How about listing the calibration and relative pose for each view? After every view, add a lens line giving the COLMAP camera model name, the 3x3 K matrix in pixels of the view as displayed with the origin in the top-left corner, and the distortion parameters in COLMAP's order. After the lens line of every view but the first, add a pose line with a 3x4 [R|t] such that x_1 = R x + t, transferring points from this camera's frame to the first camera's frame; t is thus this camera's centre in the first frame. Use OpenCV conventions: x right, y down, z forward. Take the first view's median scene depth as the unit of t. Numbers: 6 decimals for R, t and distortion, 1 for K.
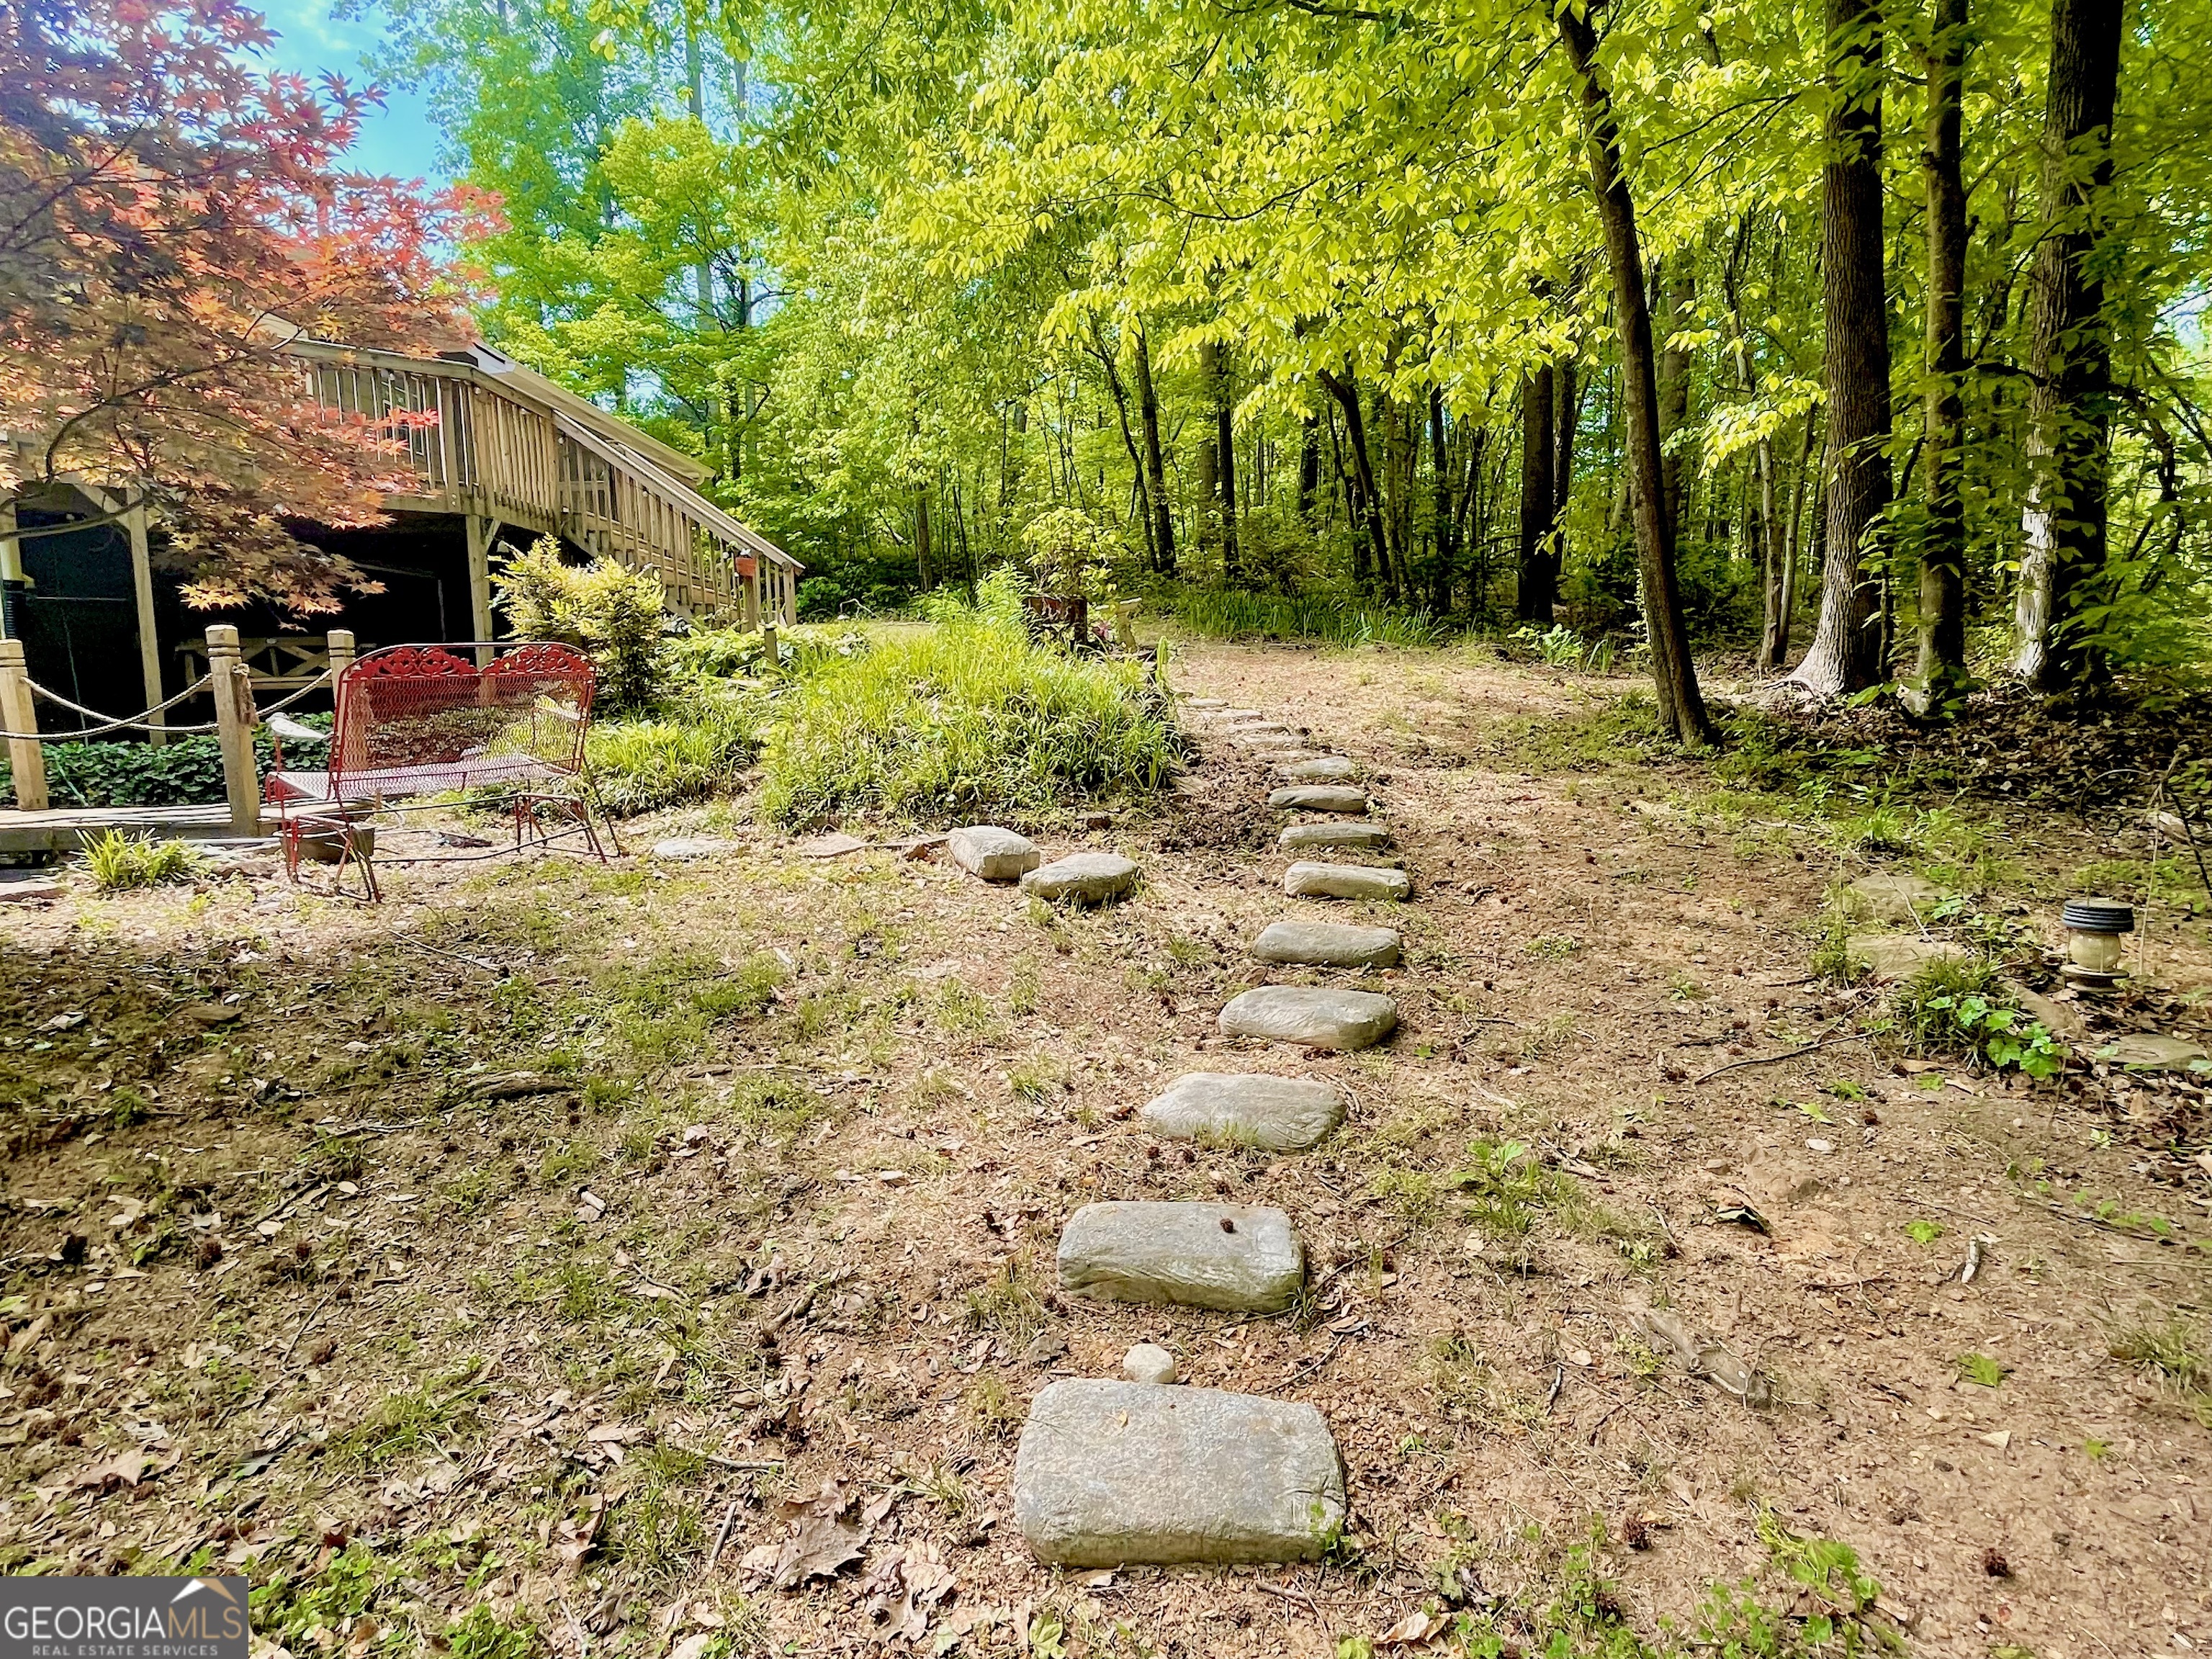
lens RADIAL K [[1219.2, 0, 1114.3], [0, 1219.2, 820.7], [0, 0, 1]] dist [-0.001797, -0.000405]
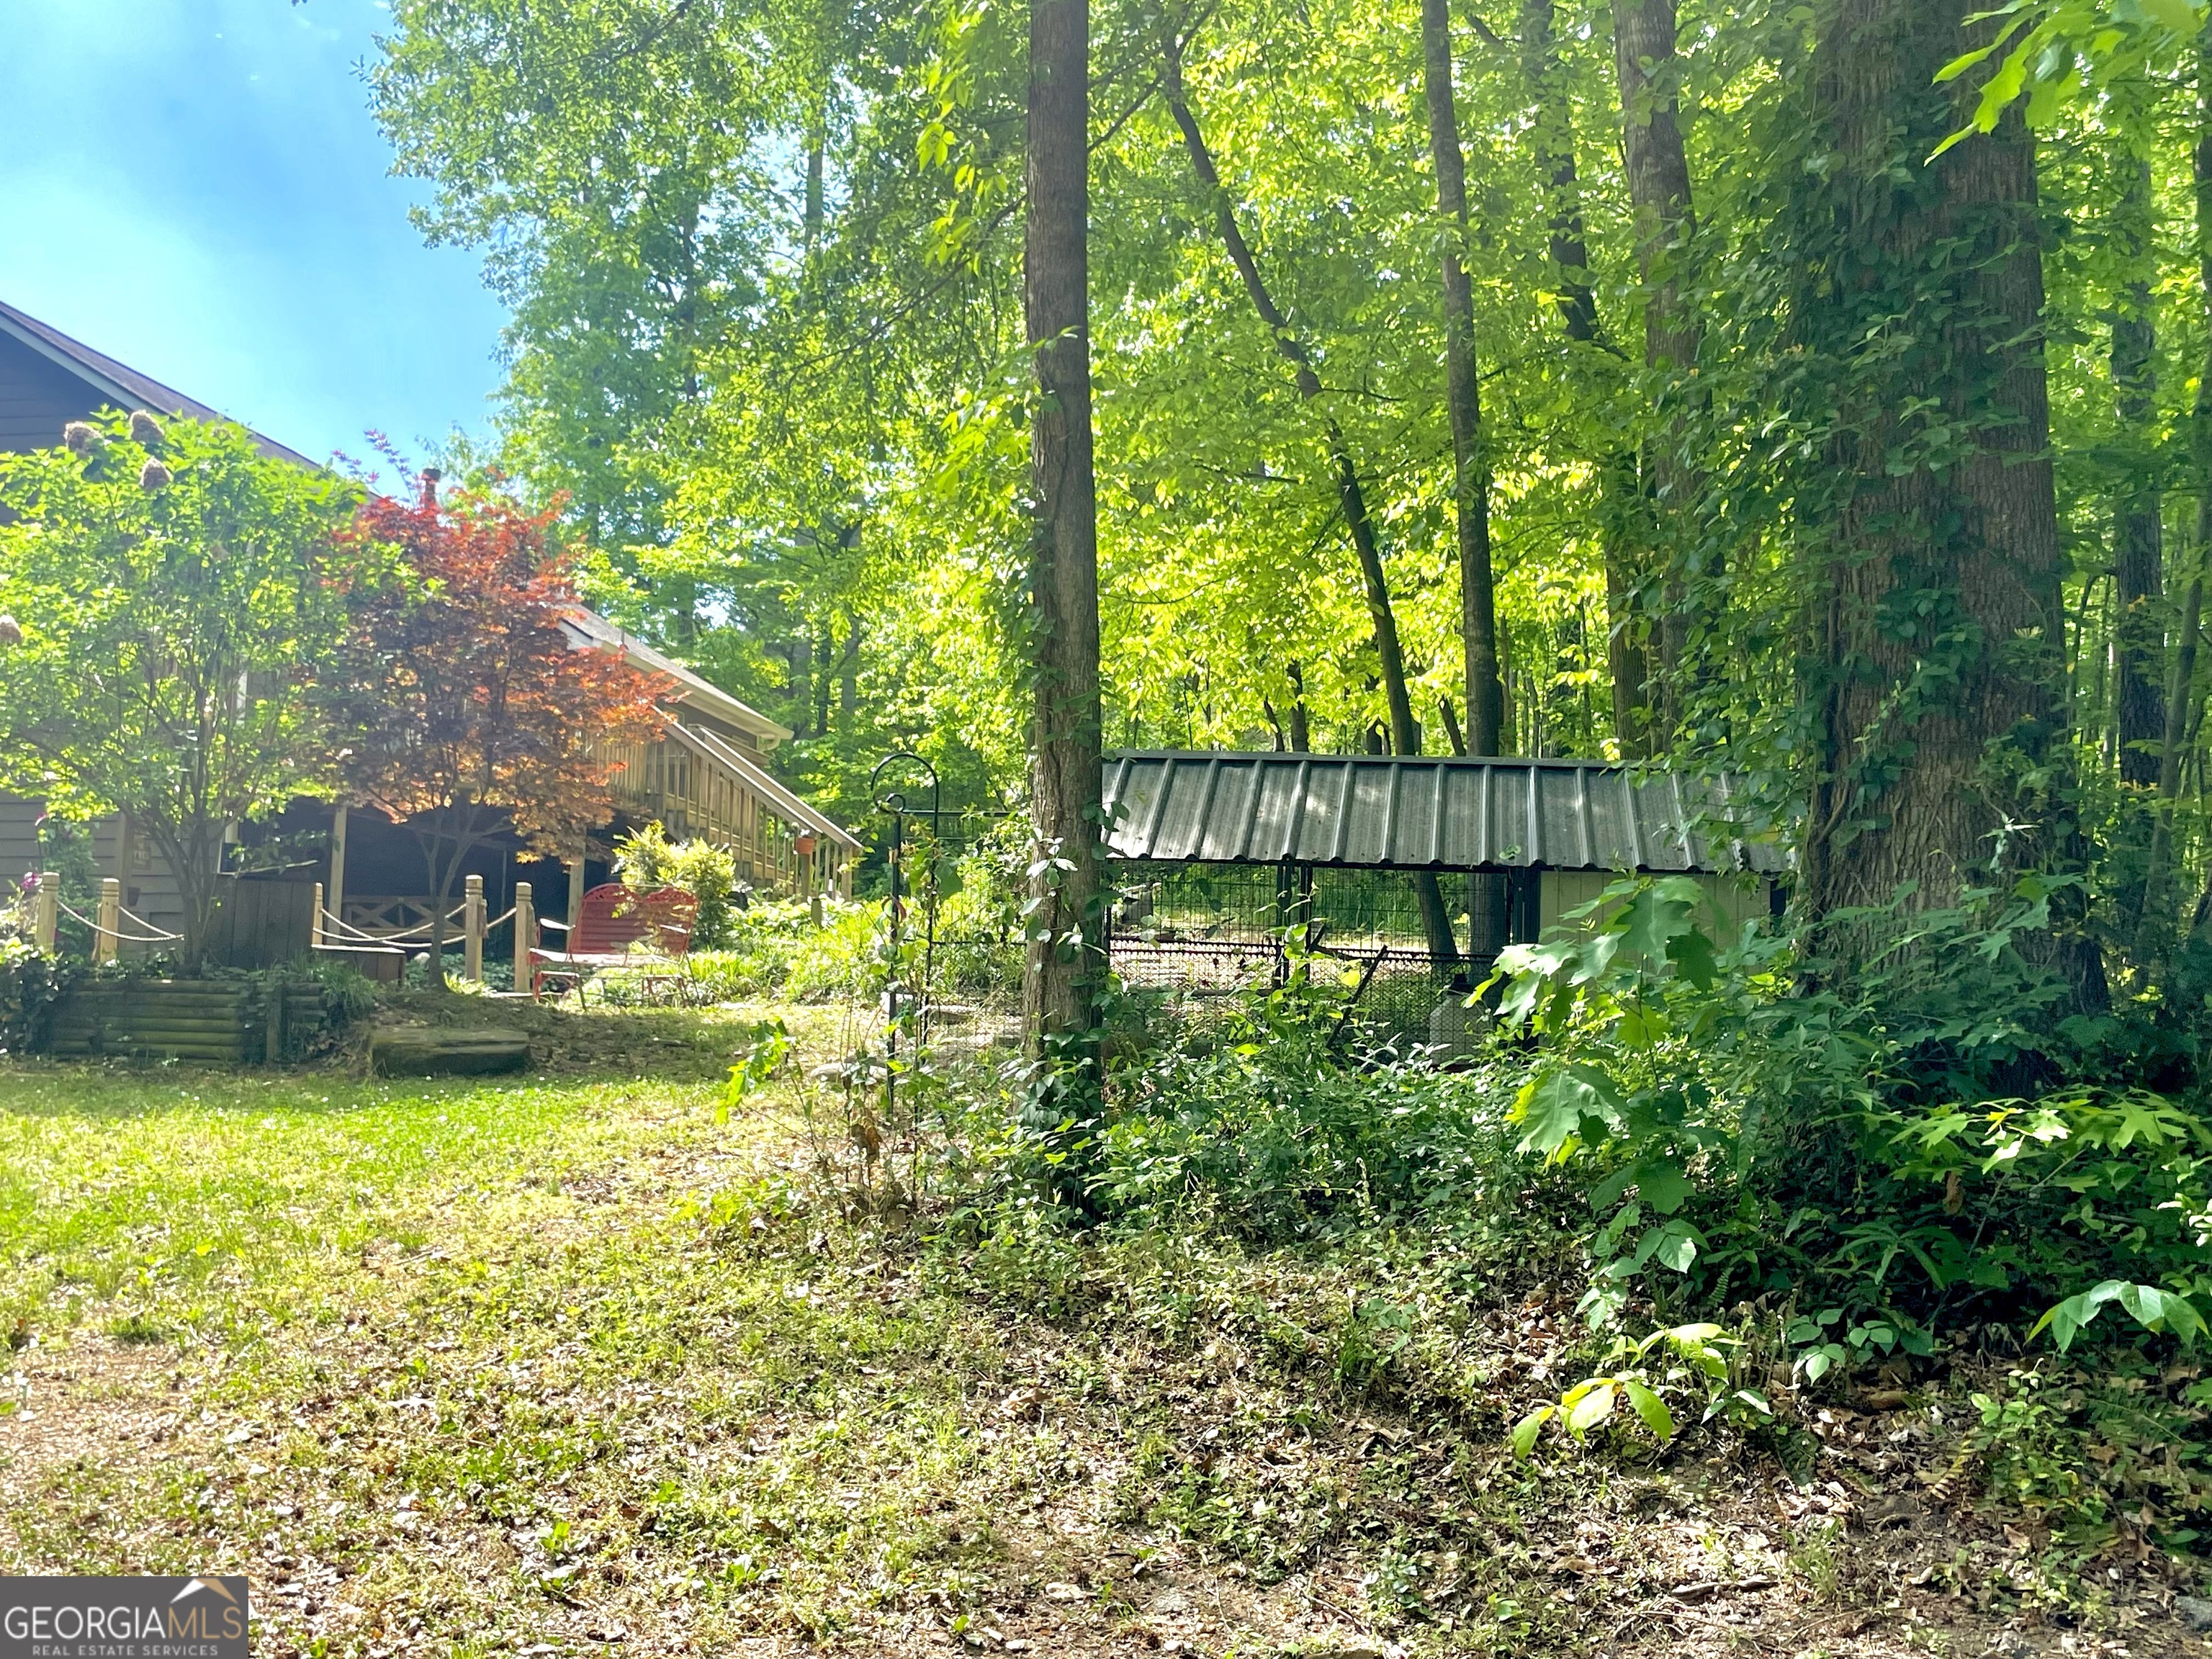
lens RADIAL K [[2270.7, 0, 1106.0], [0, 2270.7, 829.5], [0, 0, 1]] dist [0.147917, 0.000620]
pose [[0.984439, 0.021309, -0.174430, 0.422094], [-0.057689, 0.976797, -0.206251, 0.241943], [0.165988, 0.213105, 0.962826, -1.218410]]
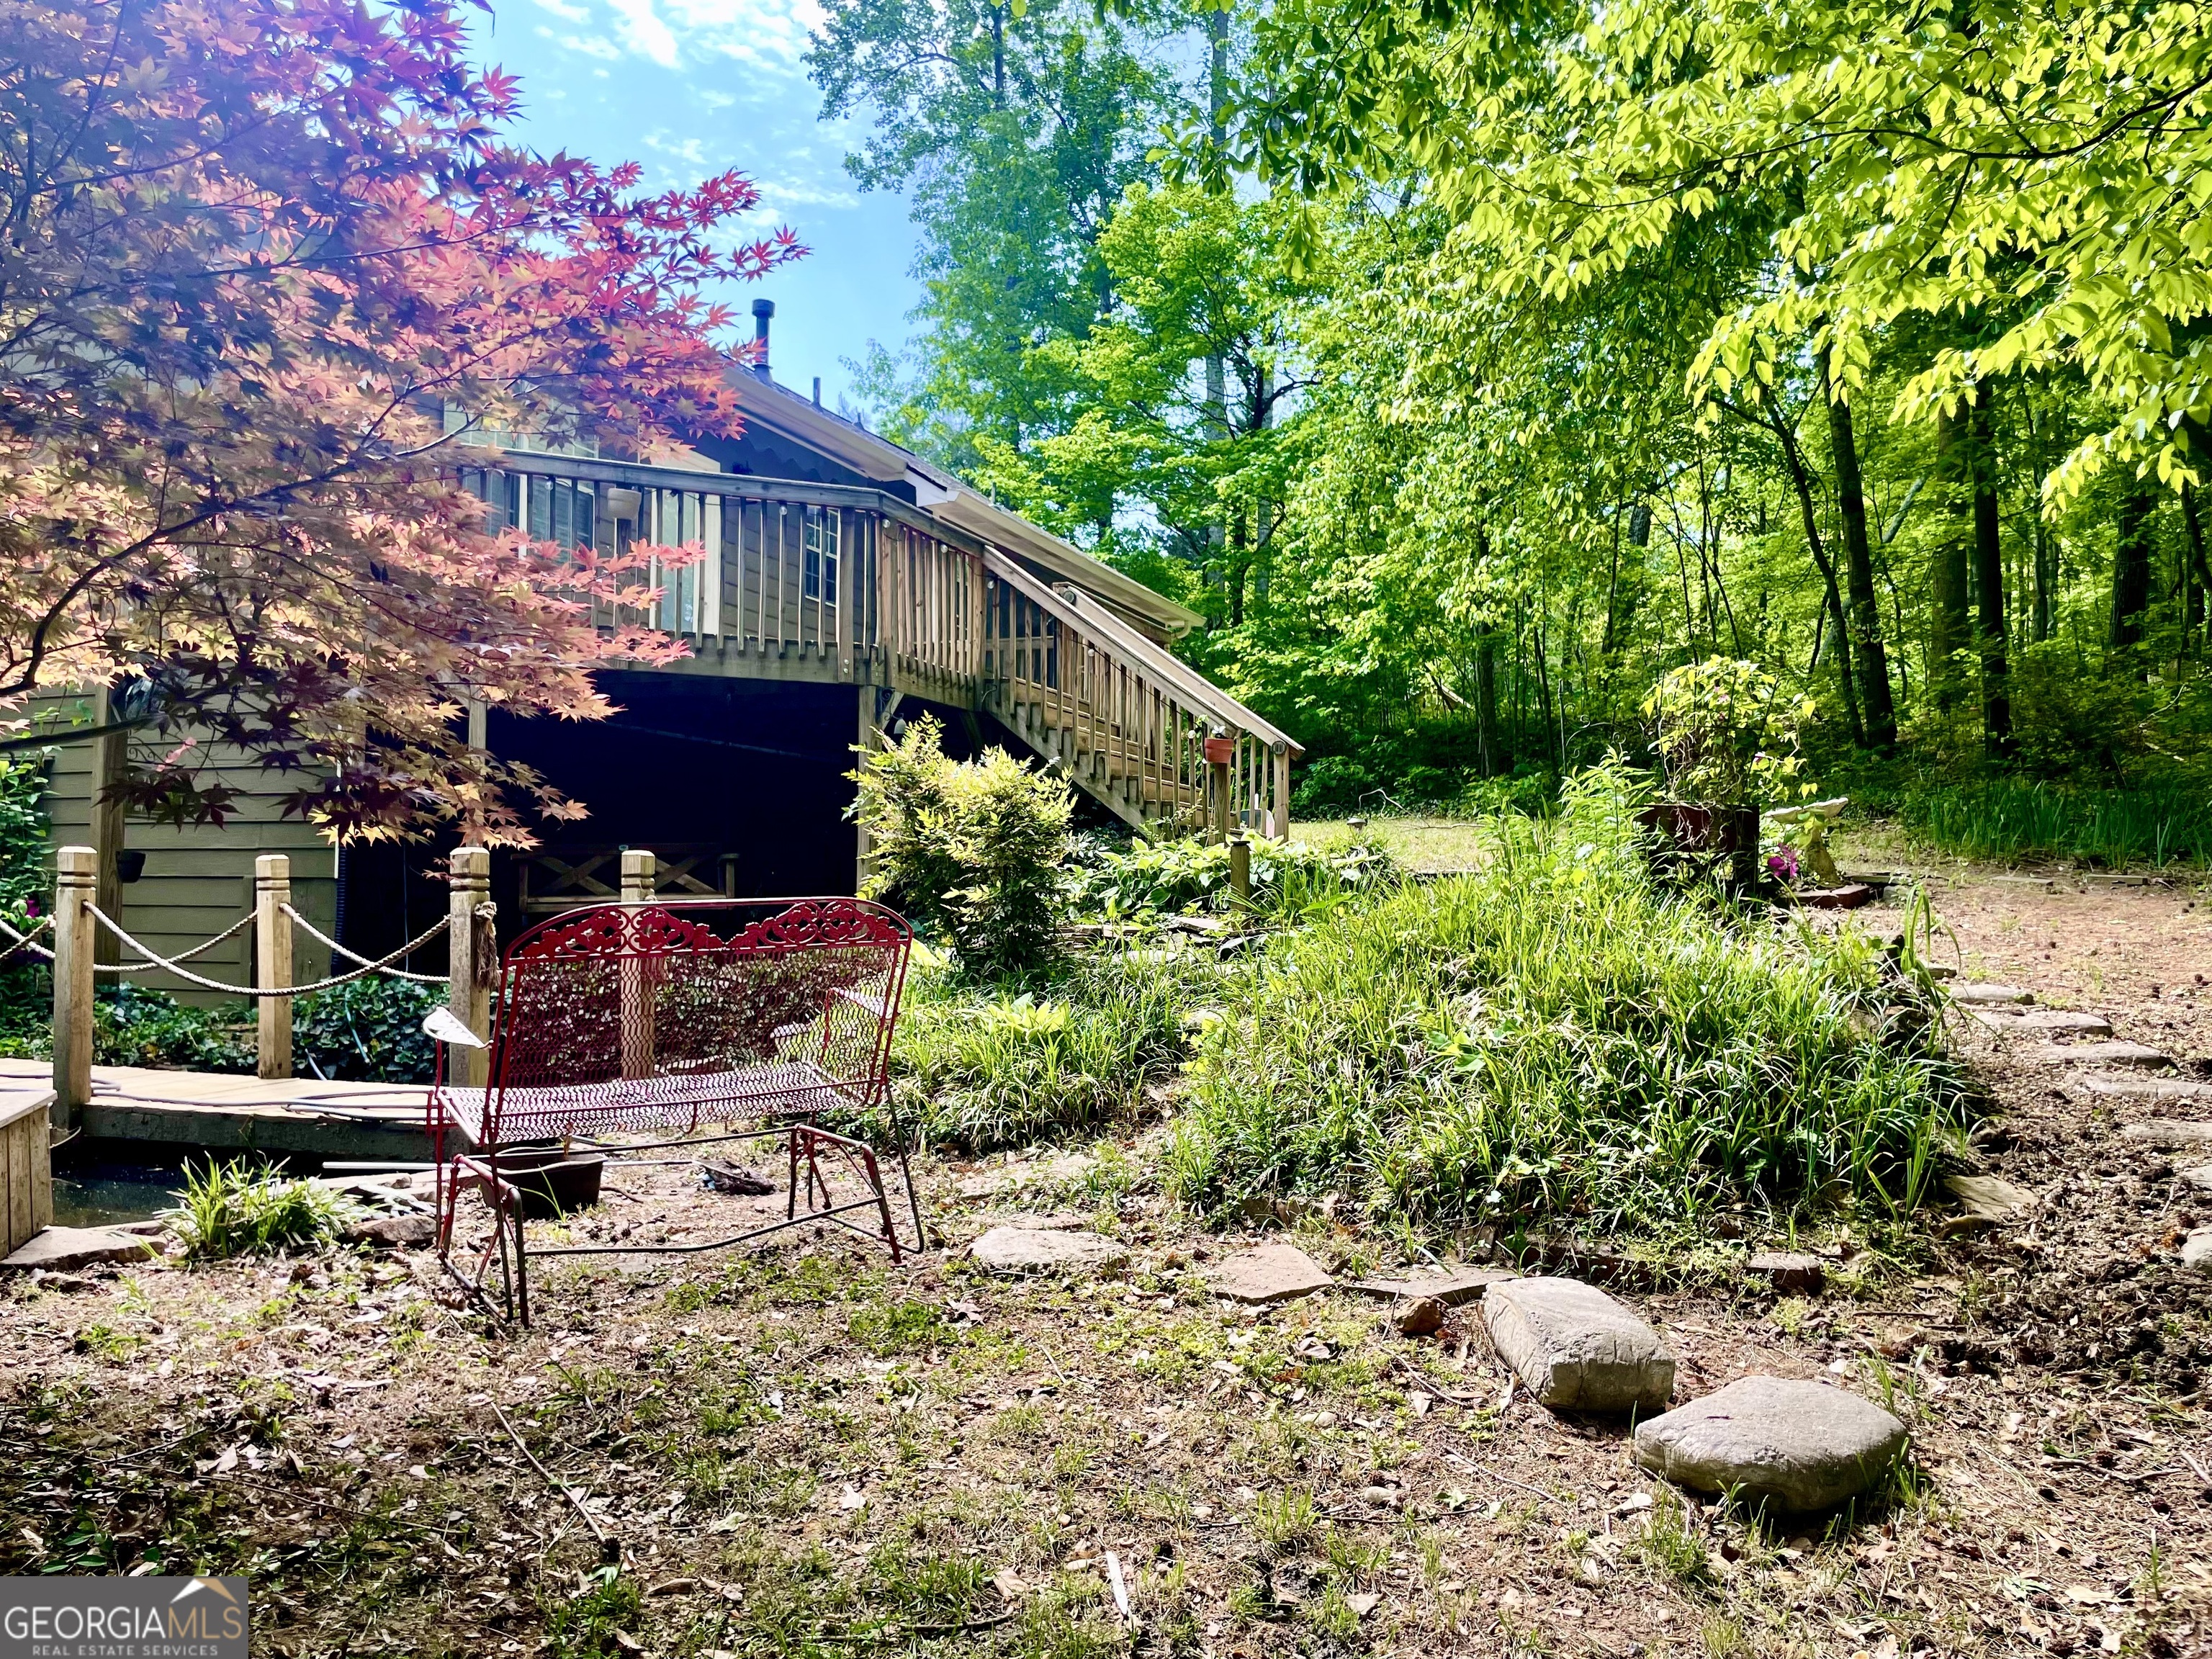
lens RADIAL K [[1670.1, 0, 1106.0], [0, 1670.1, 829.5], [0, 0, 1]] dist [0.121508, -0.164702]
pose [[0.929626, 0.014286, -0.368228, -0.013424], [-0.068850, 0.988386, -0.135471, -0.040153], [0.362016, 0.151289, 0.919813, 0.142034]]
